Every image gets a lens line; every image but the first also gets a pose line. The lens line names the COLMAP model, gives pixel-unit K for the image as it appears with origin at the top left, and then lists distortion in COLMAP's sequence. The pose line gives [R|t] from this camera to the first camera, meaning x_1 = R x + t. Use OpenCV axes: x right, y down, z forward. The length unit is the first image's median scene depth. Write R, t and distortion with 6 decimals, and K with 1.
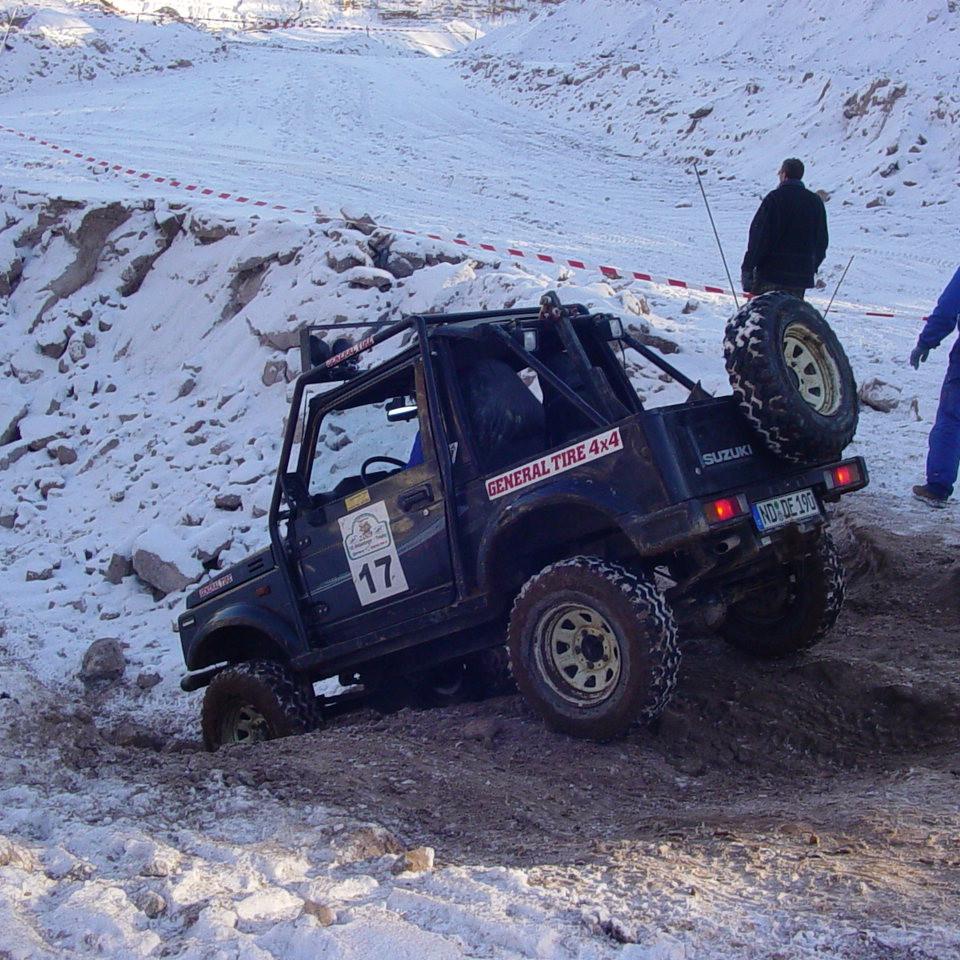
lens RADIAL K [[1563.2, 0, 487.5], [0, 1563.2, 481.5], [0, 0, 1]] dist [-0.153720, 0.000000]
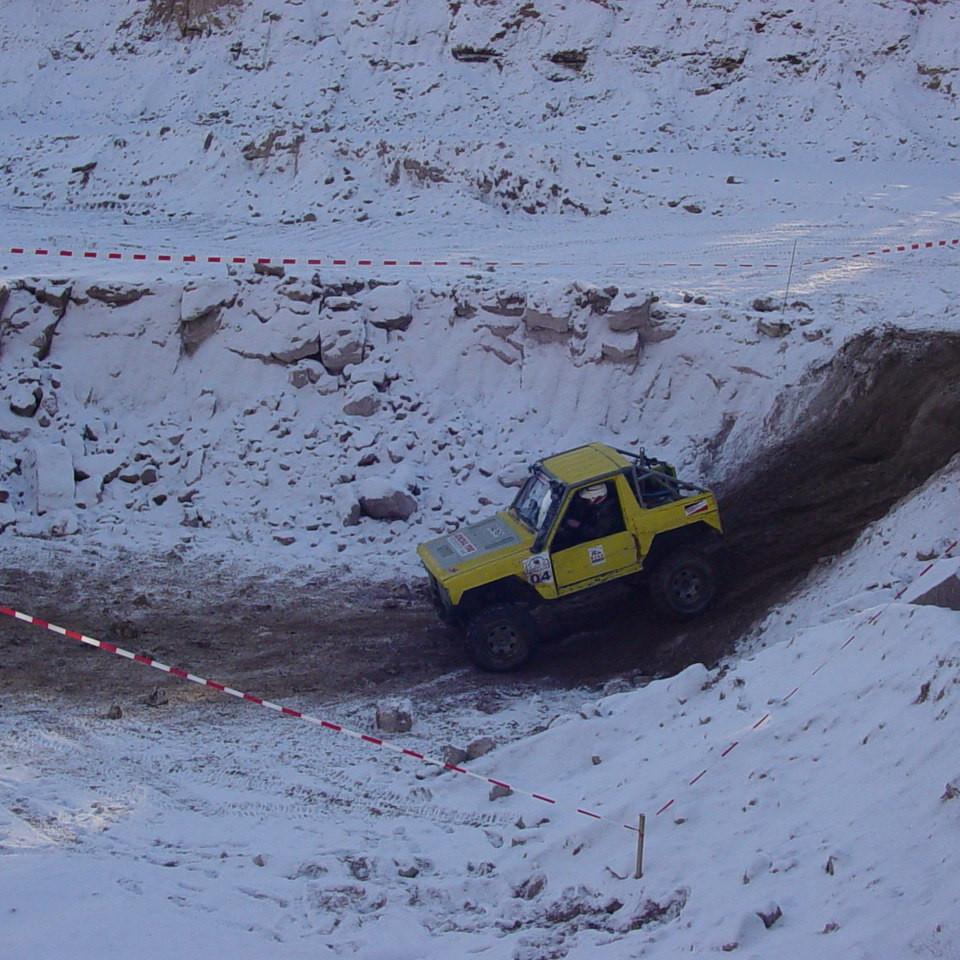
lens RADIAL K [[1563.2, 0, 478.1], [0, 1563.2, 480.6], [0, 0, 1]] dist [-0.153720, 0.000000]
pose [[0.634544, -0.230048, 0.737856, -1.008001], [0.224598, 0.968363, 0.108764, -0.088624], [-0.739533, 0.096706, 0.666137, -0.062694]]
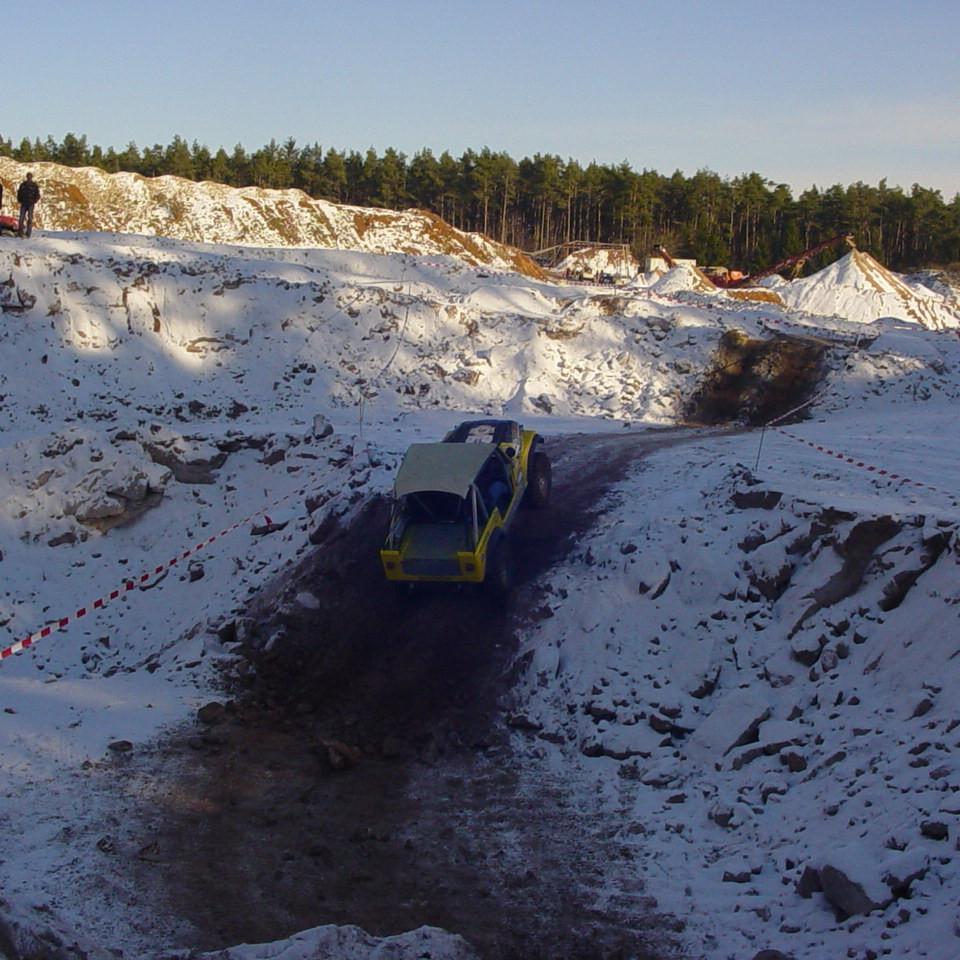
lens RADIAL K [[1563.2, 0, 481.9], [0, 1563.2, 478.9], [0, 0, 1]] dist [-0.153720, 0.000000]
pose [[0.848723, 0.034845, -0.527689, 0.069584], [-0.143434, 0.975592, -0.166275, -0.000763], [0.509015, 0.216810, 0.833005, 0.030957]]
